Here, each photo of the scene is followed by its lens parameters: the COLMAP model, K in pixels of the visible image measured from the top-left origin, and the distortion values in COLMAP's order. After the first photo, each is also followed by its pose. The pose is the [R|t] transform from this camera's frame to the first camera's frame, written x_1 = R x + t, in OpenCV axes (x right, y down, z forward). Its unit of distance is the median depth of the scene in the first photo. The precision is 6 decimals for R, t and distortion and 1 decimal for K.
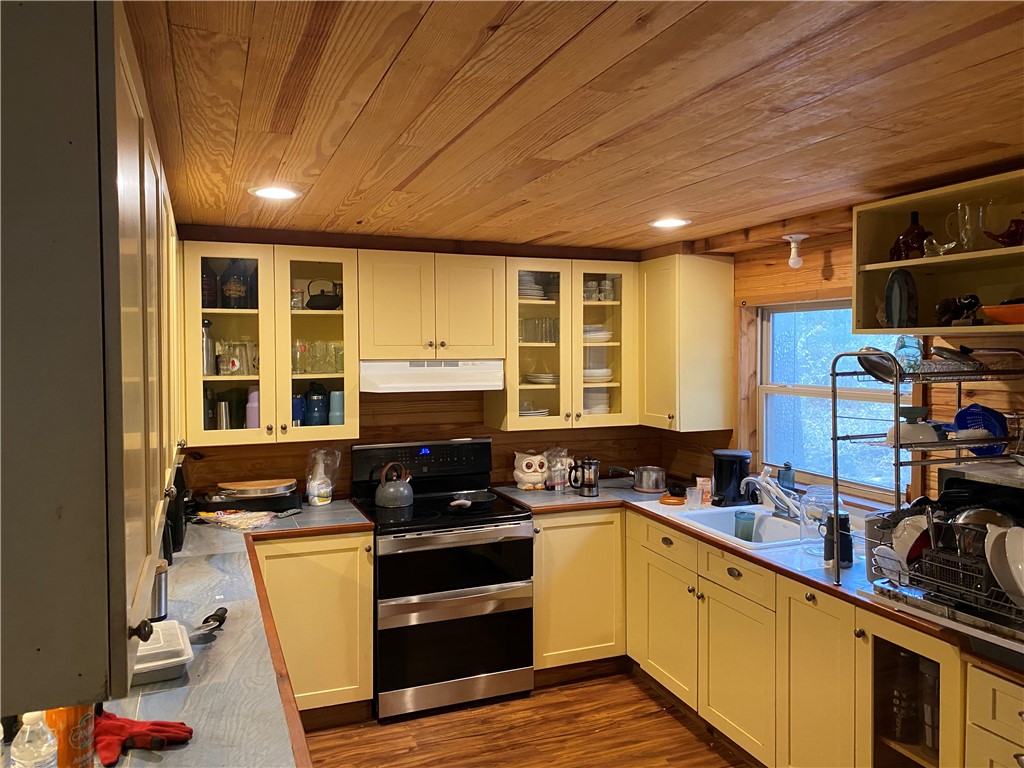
lens RADIAL K [[785.7, 0, 512.0], [0, 785.7, 384.0], [0, 0, 1]] dist [0.030808, -0.000397]
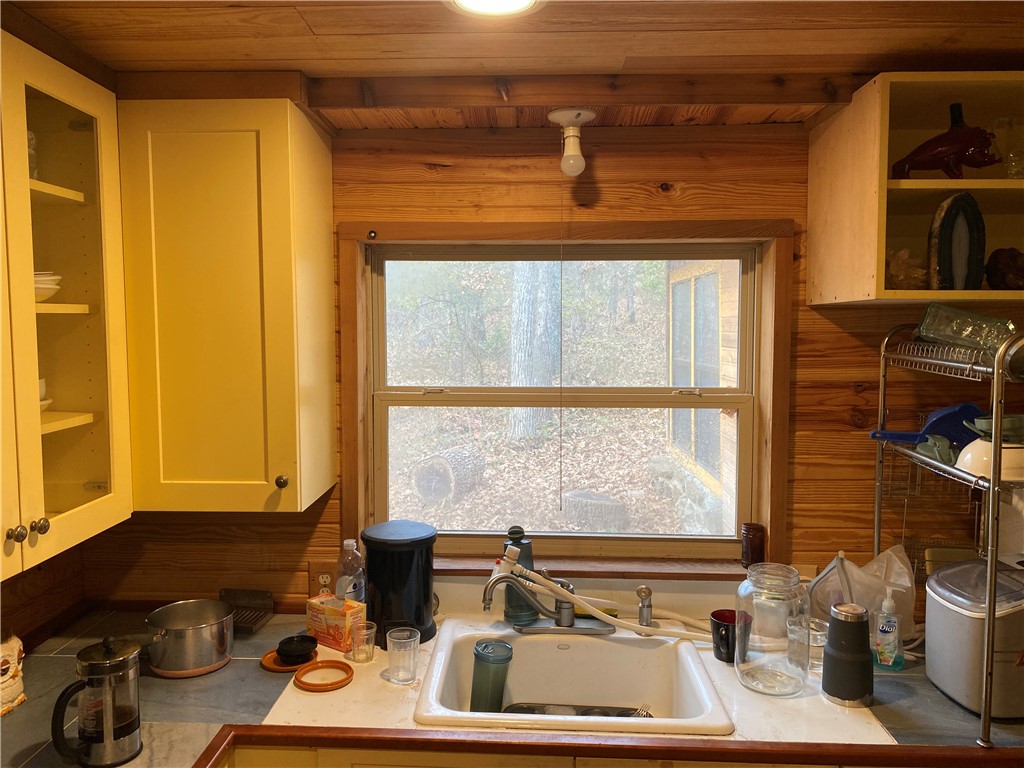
lens RADIAL K [[785.7, 0, 512.0], [0, 785.7, 384.0], [0, 0, 1]] dist [0.030808, -0.000397]
pose [[0.381259, -0.071982, 0.921661, -0.165480], [0.039682, 0.997319, 0.061476, -0.038441], [-0.923616, 0.013135, 0.383094, 0.821038]]
